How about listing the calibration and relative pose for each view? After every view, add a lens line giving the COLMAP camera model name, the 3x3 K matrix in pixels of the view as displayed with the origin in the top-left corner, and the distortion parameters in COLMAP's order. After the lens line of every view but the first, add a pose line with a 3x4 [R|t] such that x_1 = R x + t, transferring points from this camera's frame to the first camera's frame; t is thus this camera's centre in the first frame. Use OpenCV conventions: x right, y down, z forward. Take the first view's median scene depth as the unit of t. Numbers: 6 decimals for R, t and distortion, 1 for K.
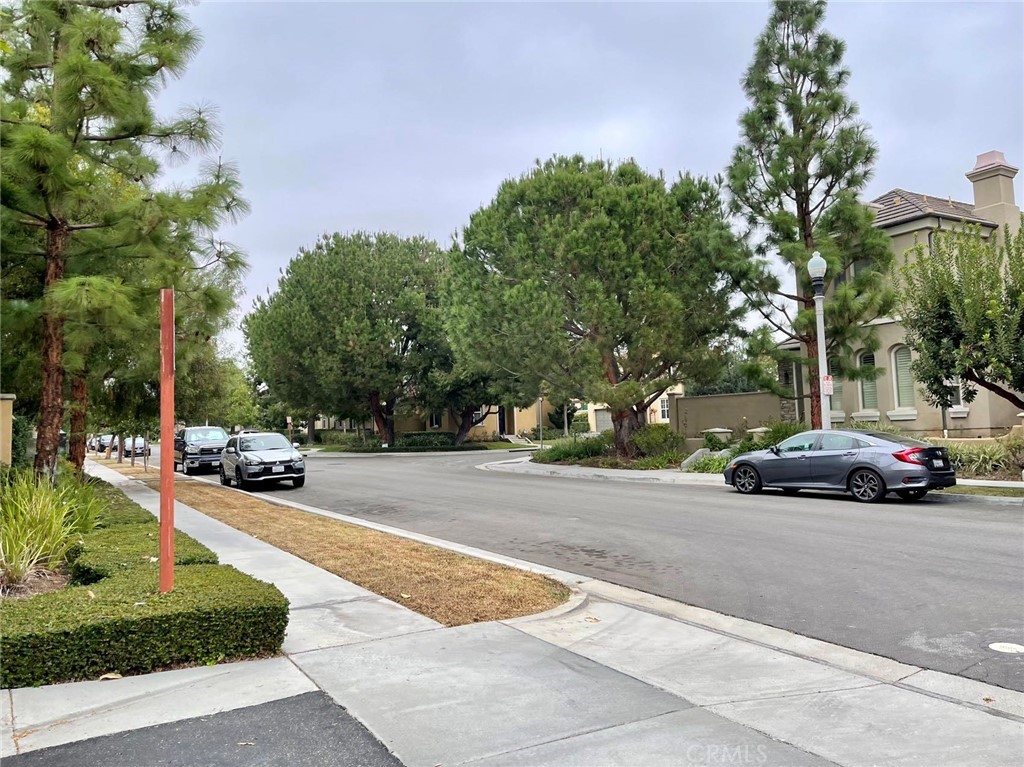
lens RADIAL K [[785.8, 0, 515.1], [0, 785.8, 380.1], [0, 0, 1]] dist [0.031091, -0.050118]
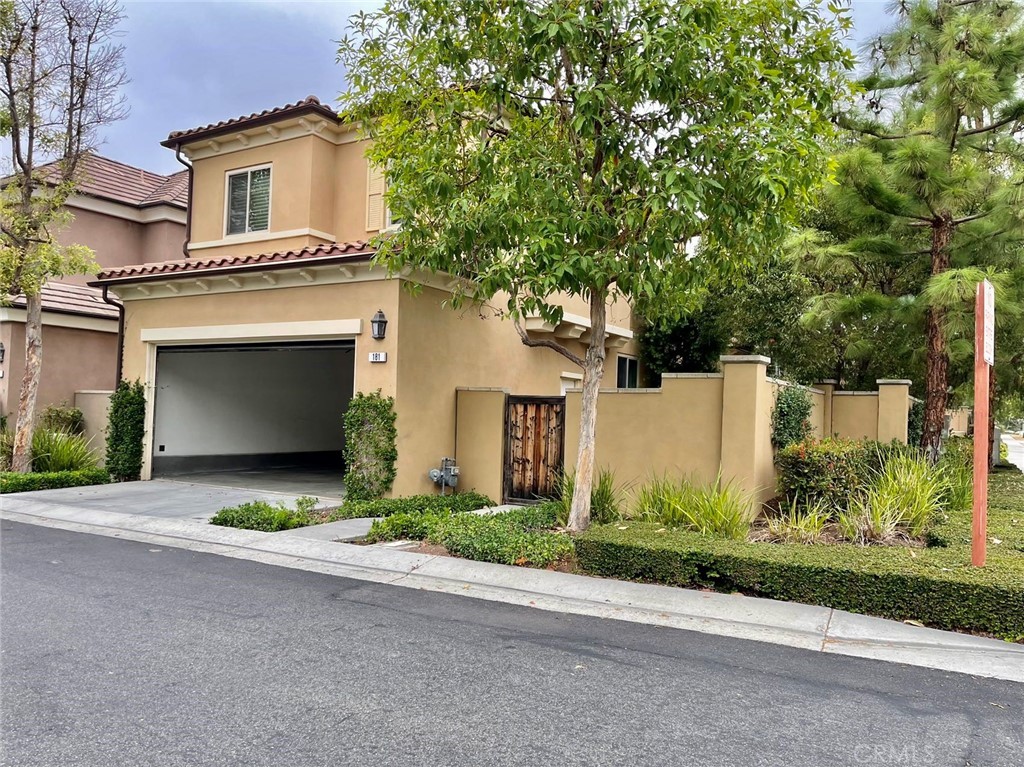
lens RADIAL K [[785.8, 0, 513.3], [0, 785.8, 385.5], [0, 0, 1]] dist [0.031091, -0.050118]
pose [[0.478507, 0.010519, -0.878021, 0.171701], [0.012439, 0.999747, 0.018757, -0.004513], [0.877995, -0.019897, 0.478255, -0.055265]]
